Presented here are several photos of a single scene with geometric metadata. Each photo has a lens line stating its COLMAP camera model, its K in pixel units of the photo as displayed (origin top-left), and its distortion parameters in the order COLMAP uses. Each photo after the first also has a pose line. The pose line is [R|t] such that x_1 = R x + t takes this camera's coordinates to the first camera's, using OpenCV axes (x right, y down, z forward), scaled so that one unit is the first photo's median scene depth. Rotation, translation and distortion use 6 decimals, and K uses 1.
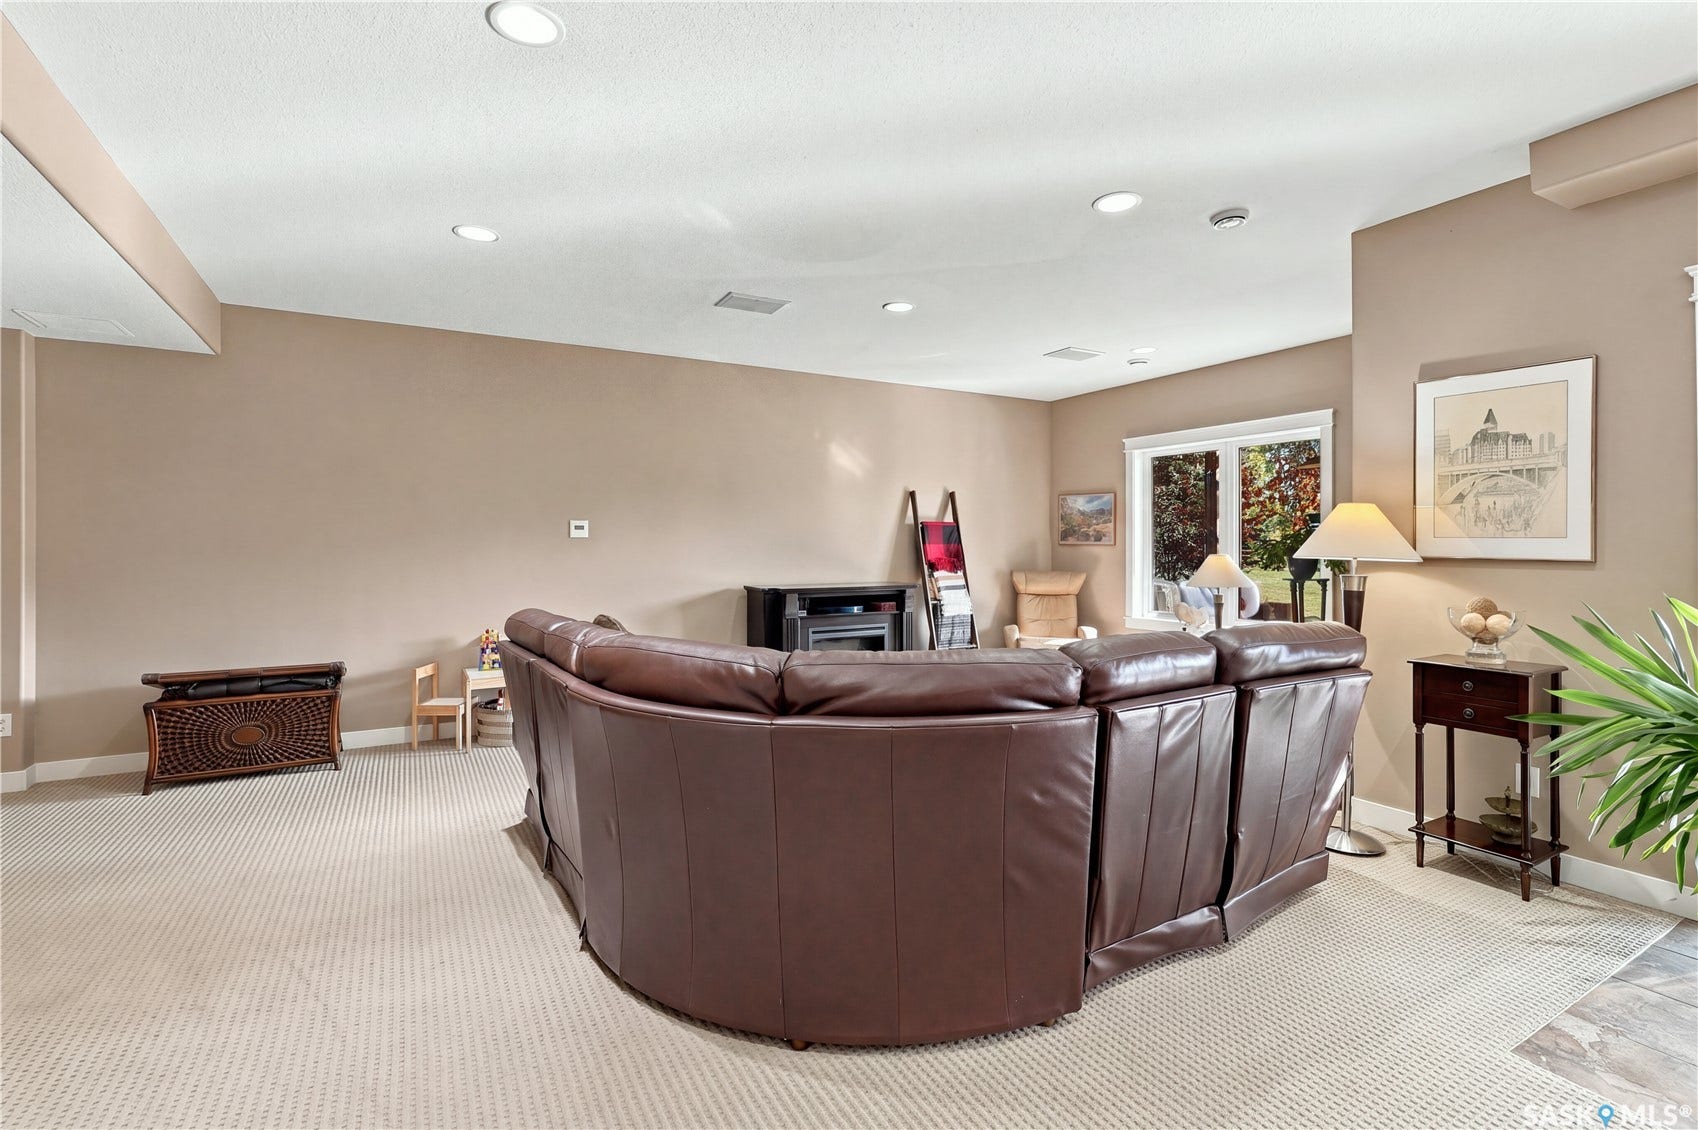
lens RADIAL K [[776.9, 0, 842.4], [0, 776.9, 554.9], [0, 0, 1]] dist [-0.001107, 0.001492]
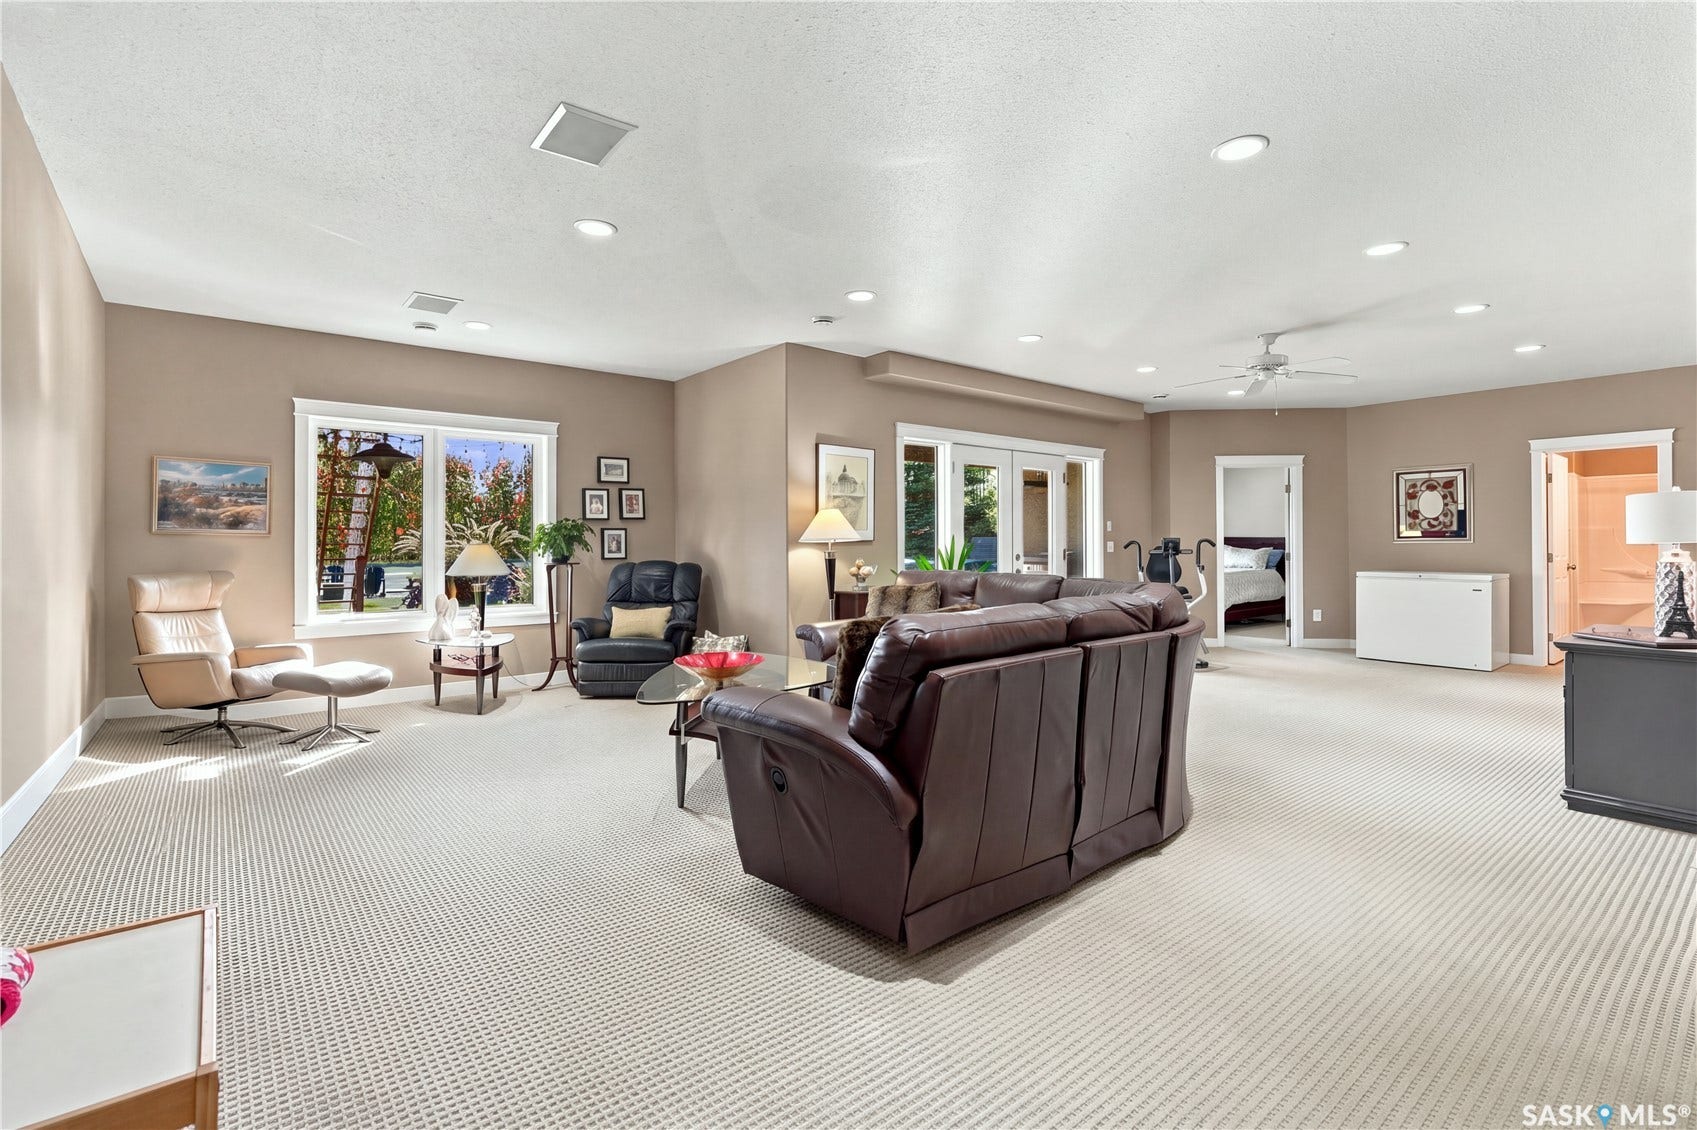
lens RADIAL K [[776.4, 0, 838.3], [0, 776.4, 549.2], [0, 0, 1]] dist [-0.001107, 0.001492]
pose [[-0.169830, -0.000479, 0.985473, -0.372281], [0.019018, 0.999812, 0.003763, 0.007712], [-0.985290, 0.019381, -0.169789, 0.438167]]
